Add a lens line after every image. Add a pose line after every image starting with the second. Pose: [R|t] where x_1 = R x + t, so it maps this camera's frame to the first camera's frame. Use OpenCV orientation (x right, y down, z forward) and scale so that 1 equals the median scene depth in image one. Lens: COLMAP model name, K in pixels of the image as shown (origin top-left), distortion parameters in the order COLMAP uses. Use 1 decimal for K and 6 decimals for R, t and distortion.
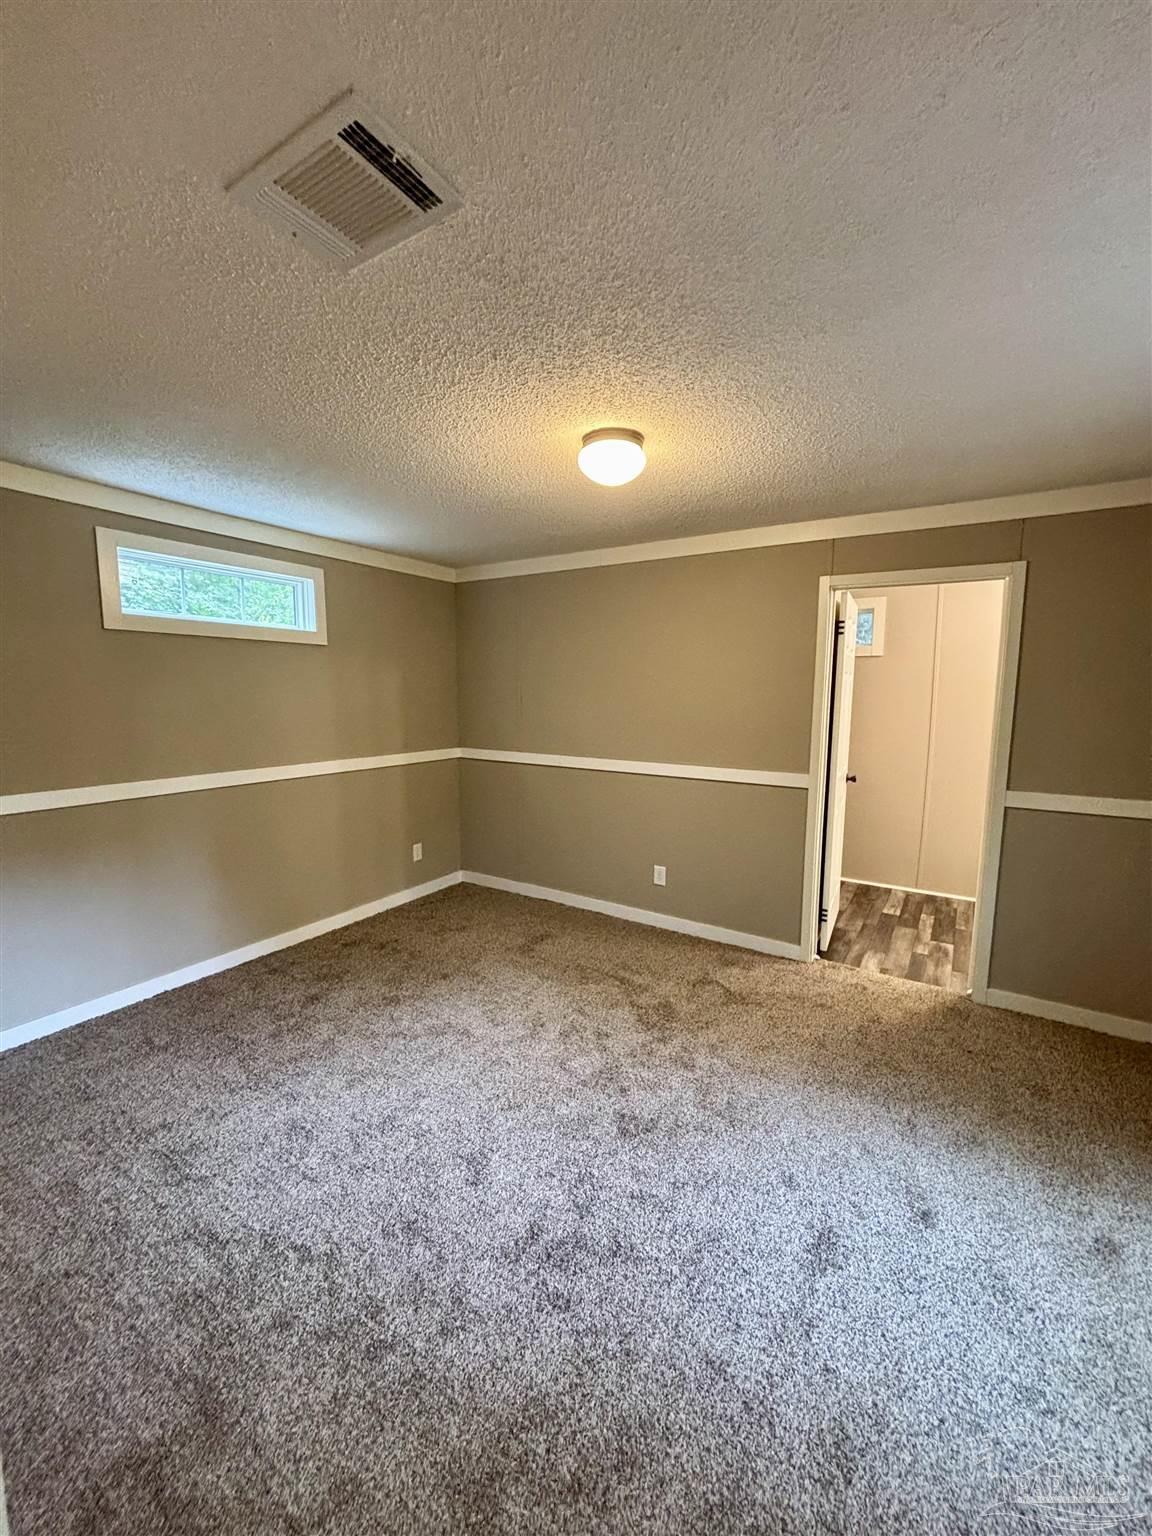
lens RADIAL K [[613.7, 0, 576.0], [0, 613.7, 768.0], [0, 0, 1]] dist [0.001215, -0.000233]
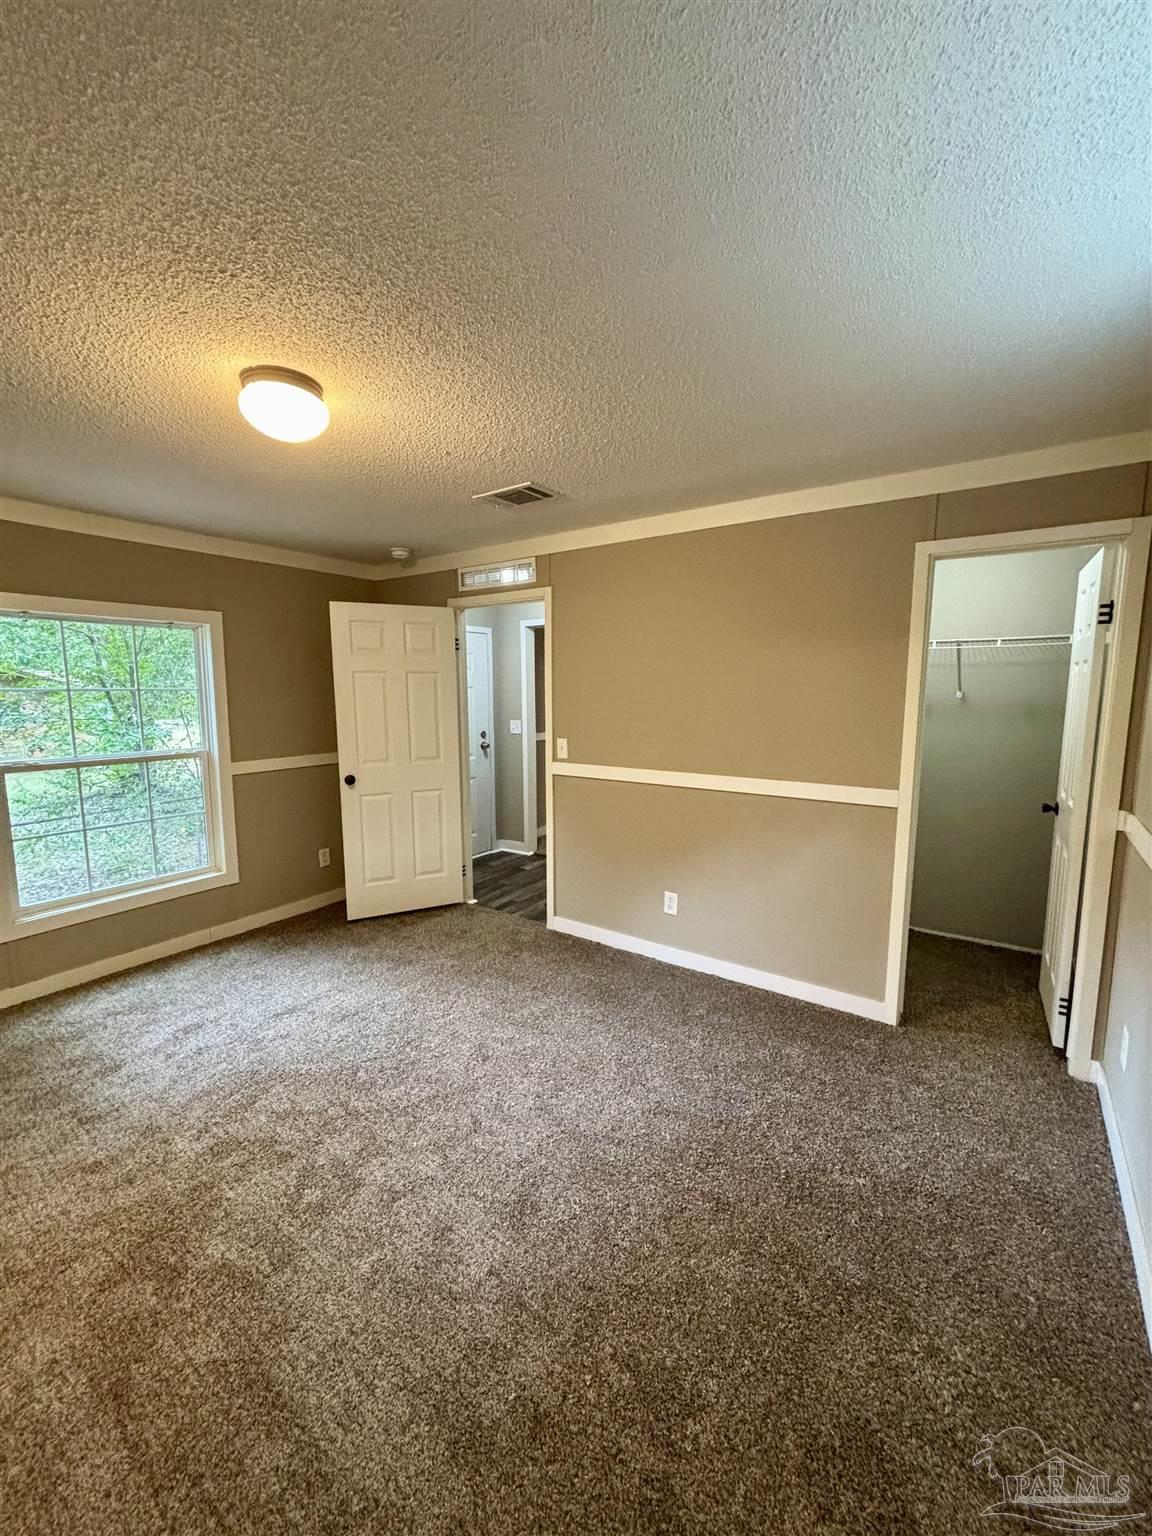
lens RADIAL K [[613.7, 0, 576.0], [0, 613.7, 768.0], [0, 0, 1]] dist [0.001215, -0.000233]
pose [[-0.999556, -0.008099, 0.028679, -0.223677], [-0.000469, 0.966521, 0.256587, -0.154740], [-0.029797, 0.256459, -0.966096, 1.163994]]
